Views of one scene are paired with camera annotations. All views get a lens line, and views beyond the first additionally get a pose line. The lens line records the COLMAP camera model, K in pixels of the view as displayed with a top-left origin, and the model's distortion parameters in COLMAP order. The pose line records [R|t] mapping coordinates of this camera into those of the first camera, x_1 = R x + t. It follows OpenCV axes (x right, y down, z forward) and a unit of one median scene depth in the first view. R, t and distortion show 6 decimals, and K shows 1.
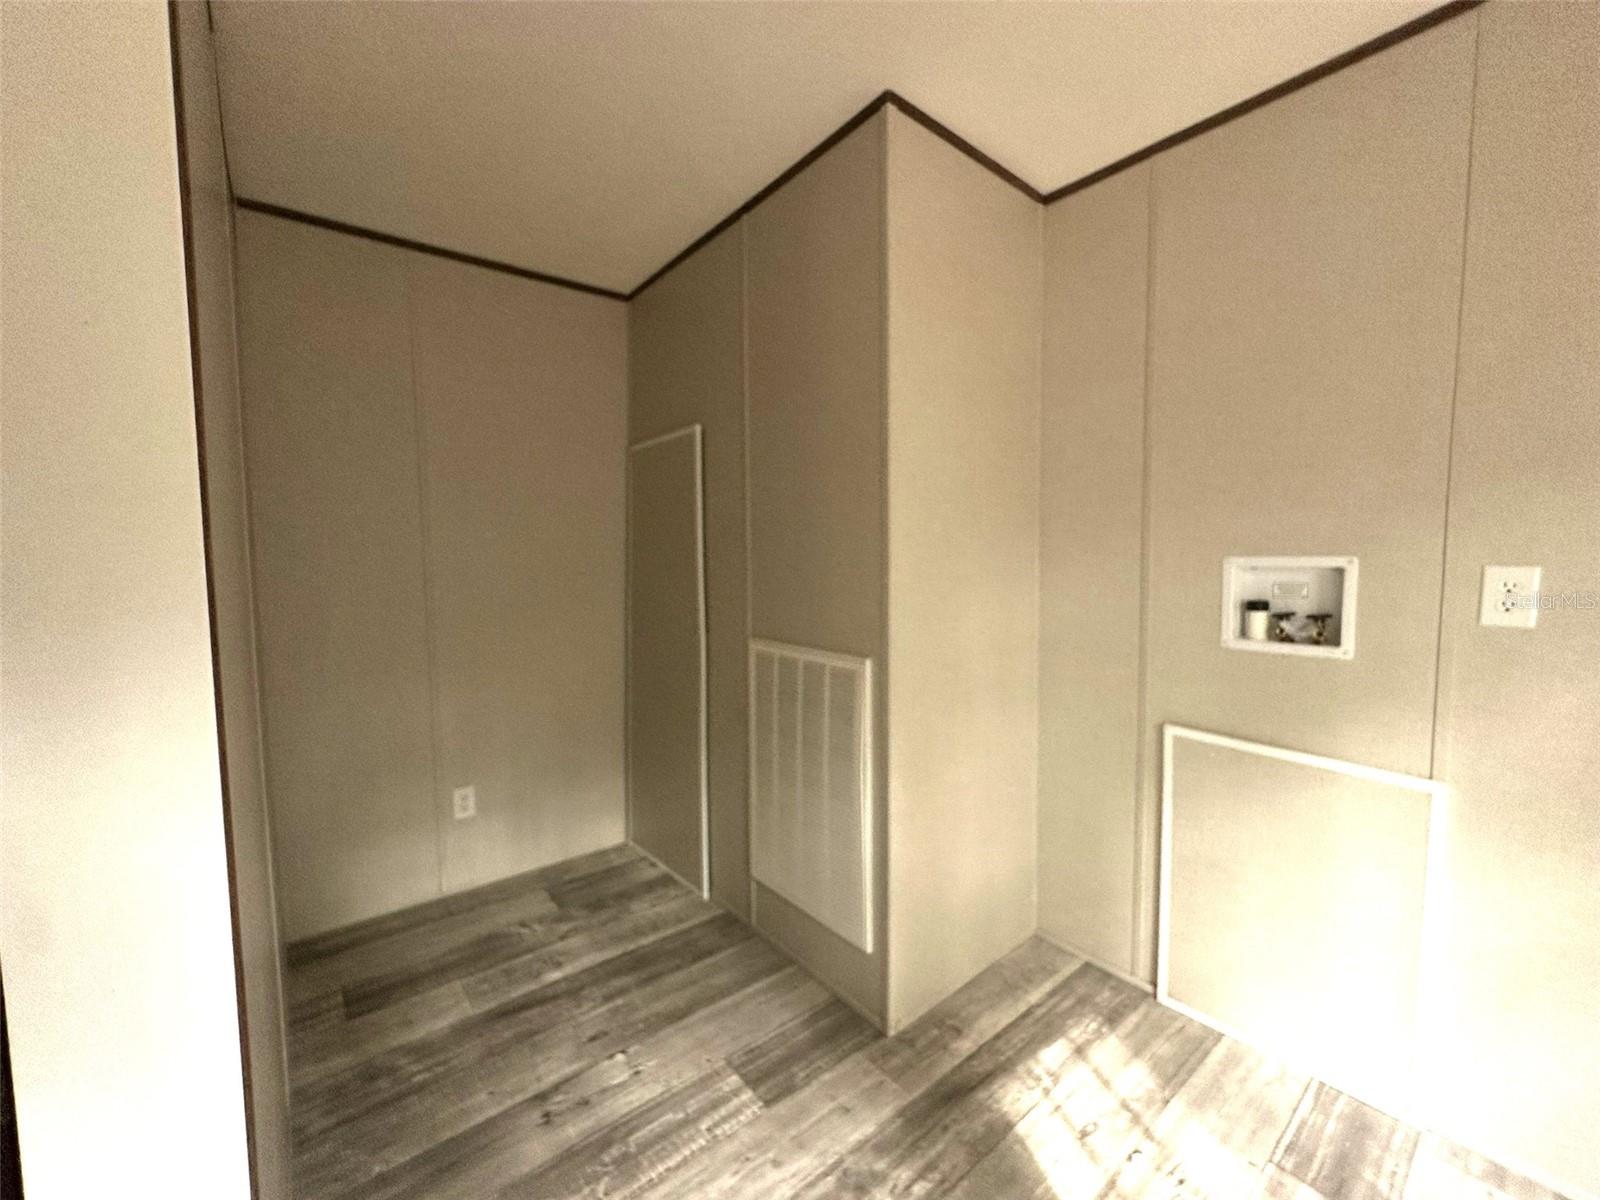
lens RADIAL K [[636.2, 0, 799.0], [0, 636.2, 598.9], [0, 0, 1]] dist [-0.002930, 0.000697]
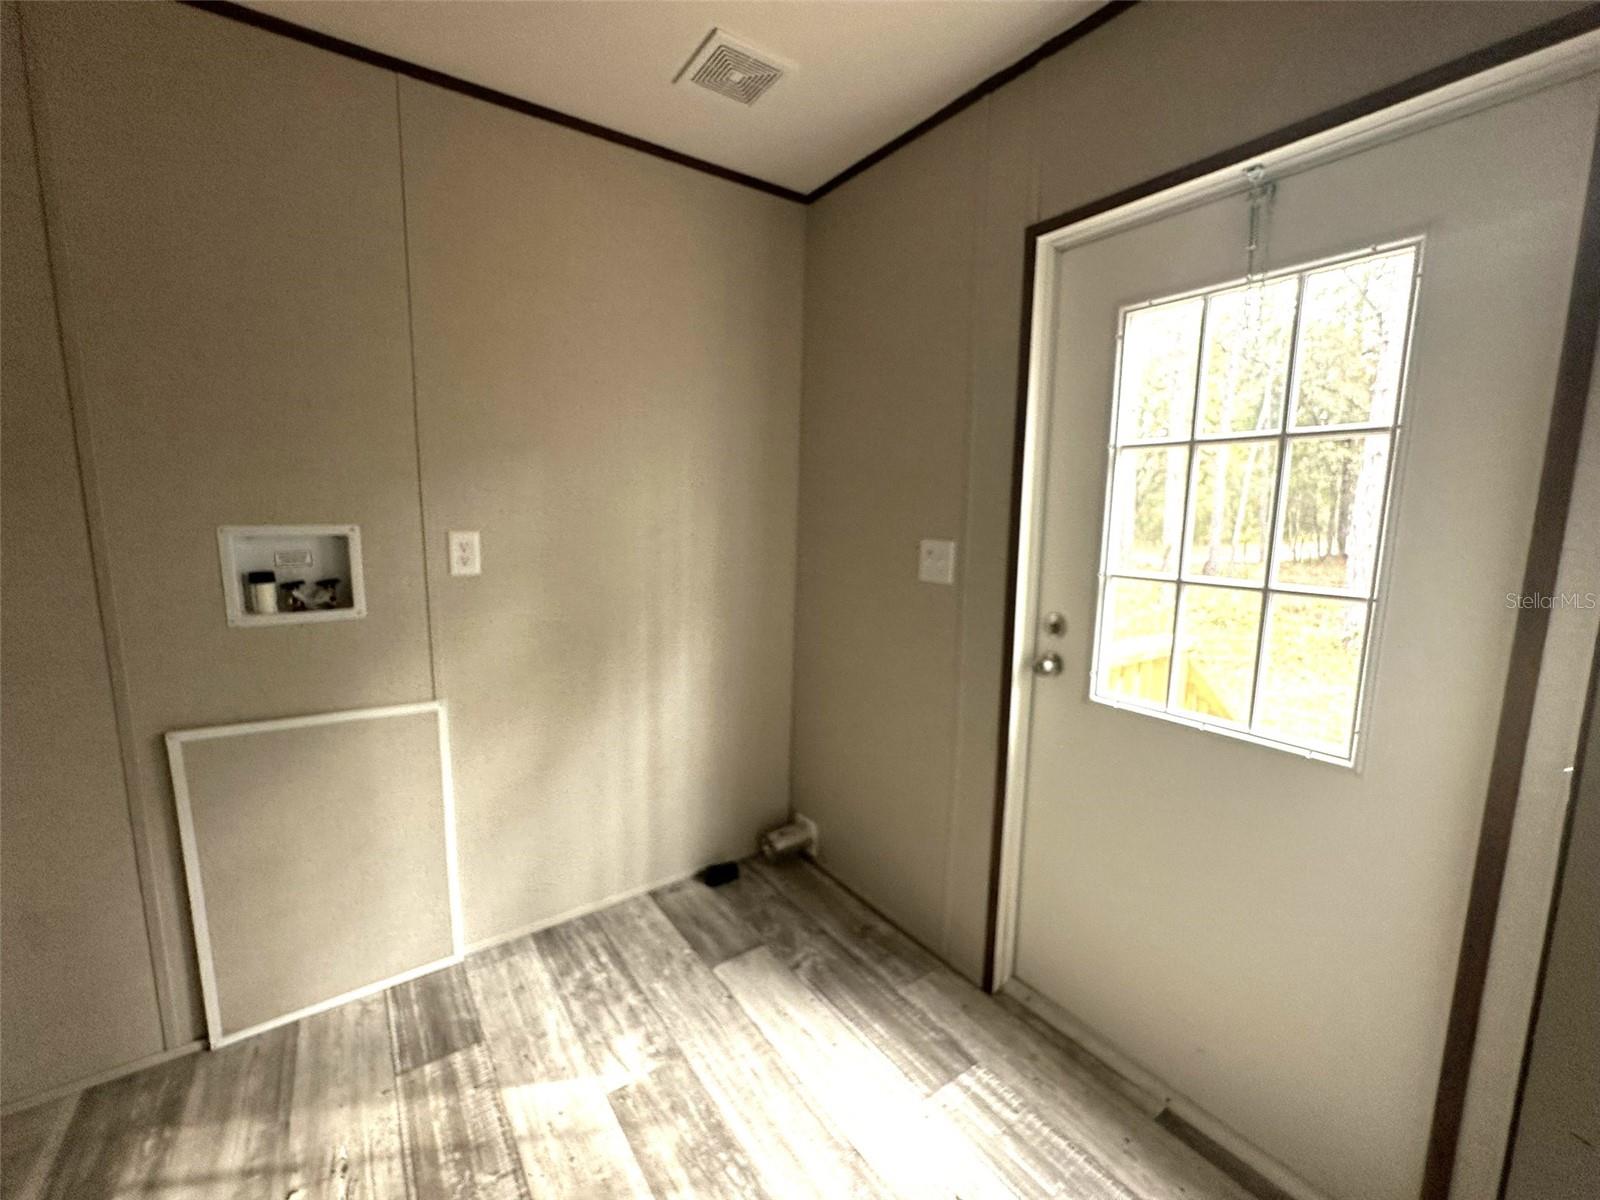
lens RADIAL K [[636.2, 0, 799.0], [0, 636.2, 598.9], [0, 0, 1]] dist [-0.002930, 0.000697]
pose [[0.084469, -0.130948, 0.987784, -0.150109], [0.065012, 0.989939, 0.125675, -0.025107], [-0.994303, 0.053602, 0.092133, 0.126873]]
